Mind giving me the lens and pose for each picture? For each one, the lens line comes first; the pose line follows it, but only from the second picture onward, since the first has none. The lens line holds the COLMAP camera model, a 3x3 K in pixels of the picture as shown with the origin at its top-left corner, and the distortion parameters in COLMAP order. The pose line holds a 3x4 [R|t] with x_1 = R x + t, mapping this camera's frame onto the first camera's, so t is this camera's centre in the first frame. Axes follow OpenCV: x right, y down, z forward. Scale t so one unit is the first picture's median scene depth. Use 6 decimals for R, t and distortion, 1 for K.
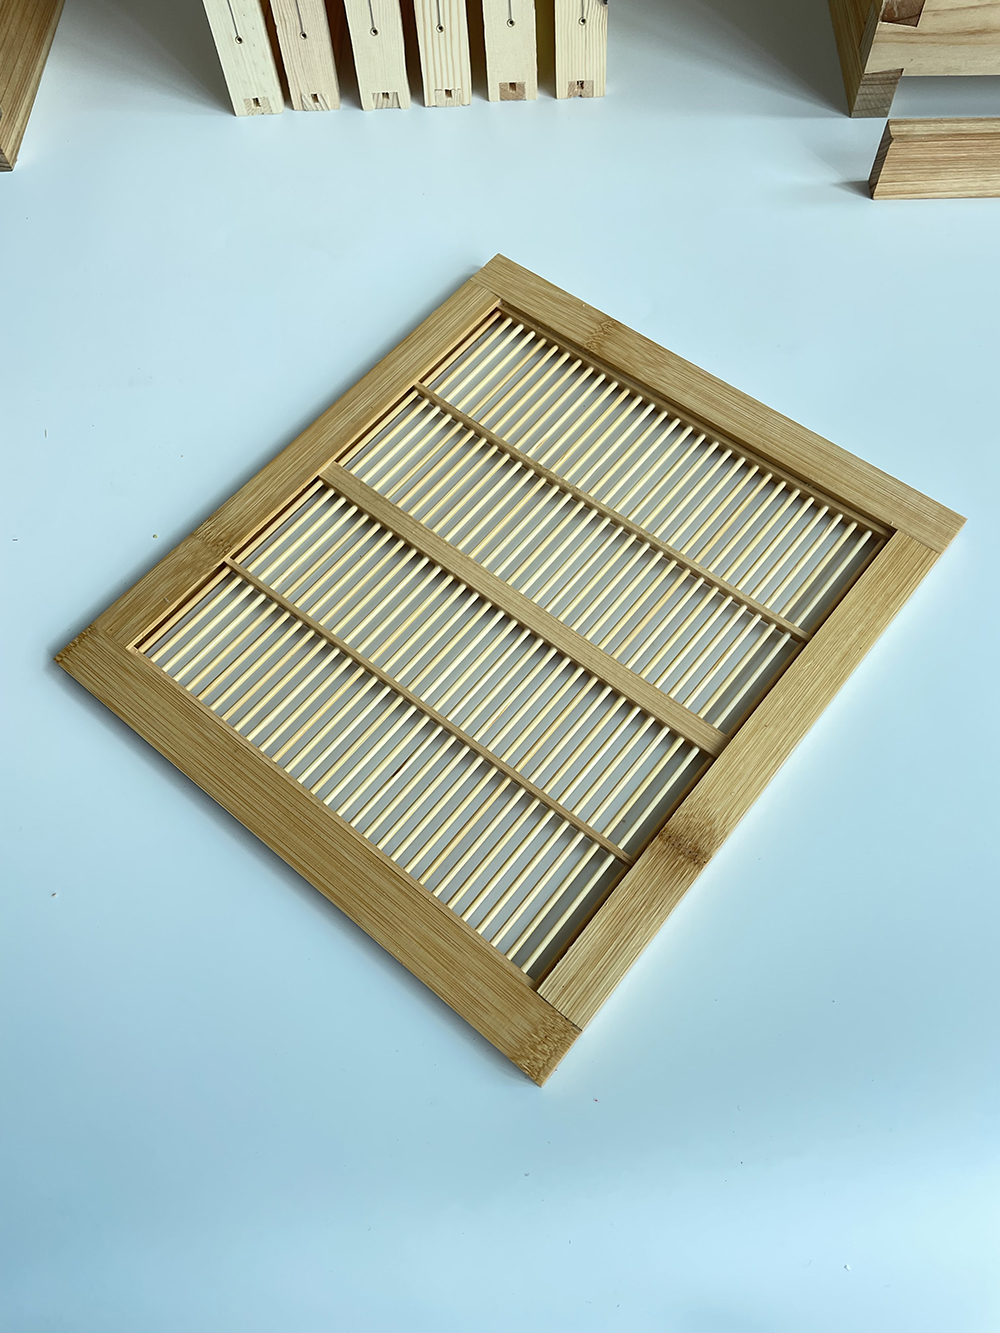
lens RADIAL K [[1029.7, 0, 500.0], [0, 1029.7, 666.5], [0, 0, 1]] dist [0.003962, -0.048442]
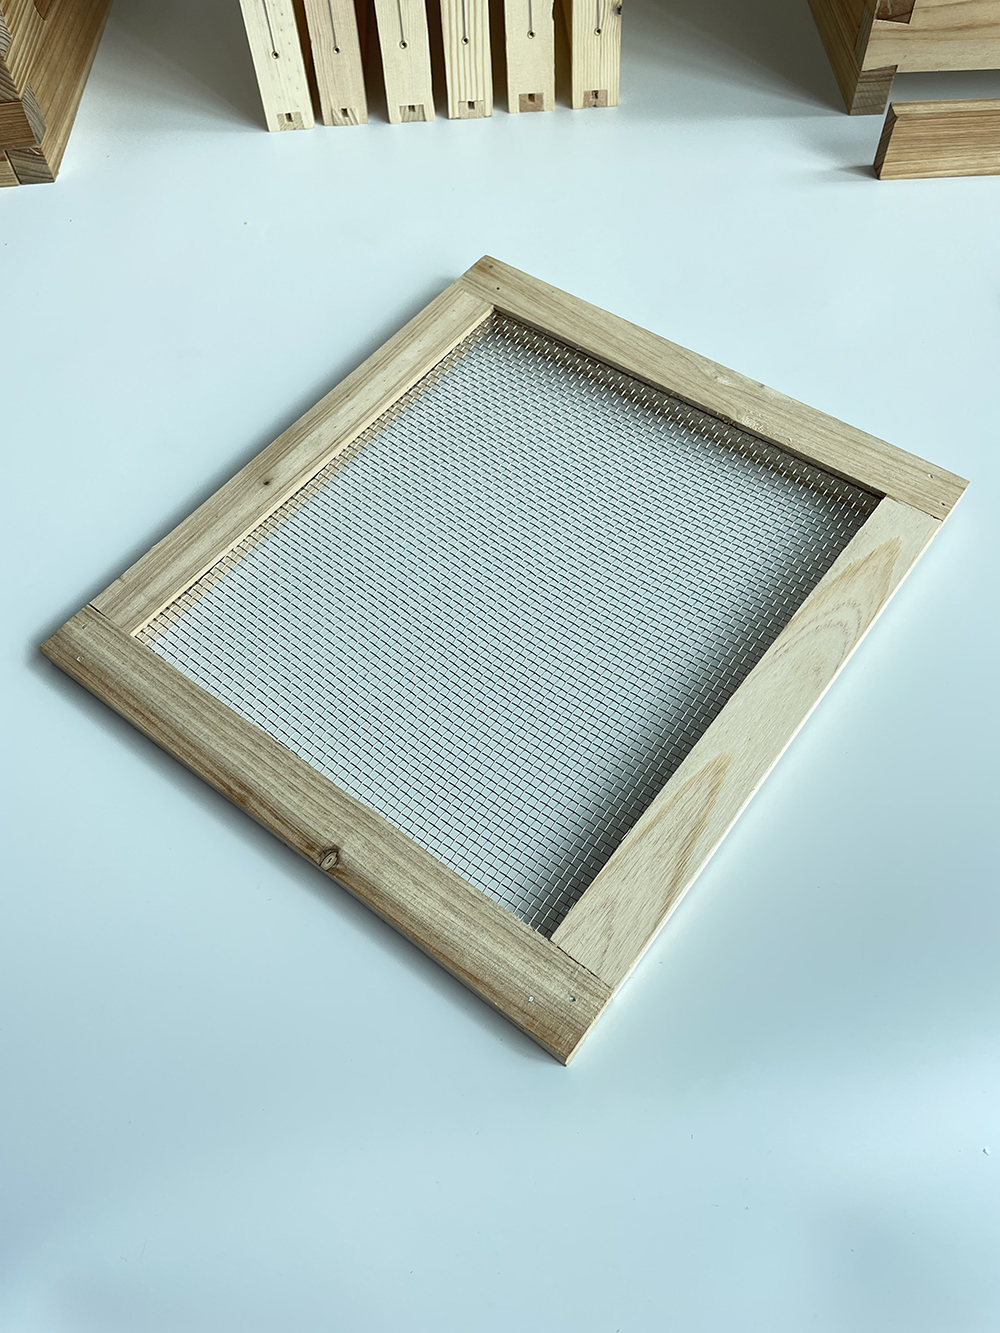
lens RADIAL K [[1029.7, 0, 500.0], [0, 1029.7, 666.5], [0, 0, 1]] dist [0.003962, -0.048442]
pose [[0.999009, -0.035383, 0.026998, -0.071907], [0.038241, 0.992749, -0.113960, 0.143722], [-0.022770, 0.114879, 0.993118, 0.012505]]
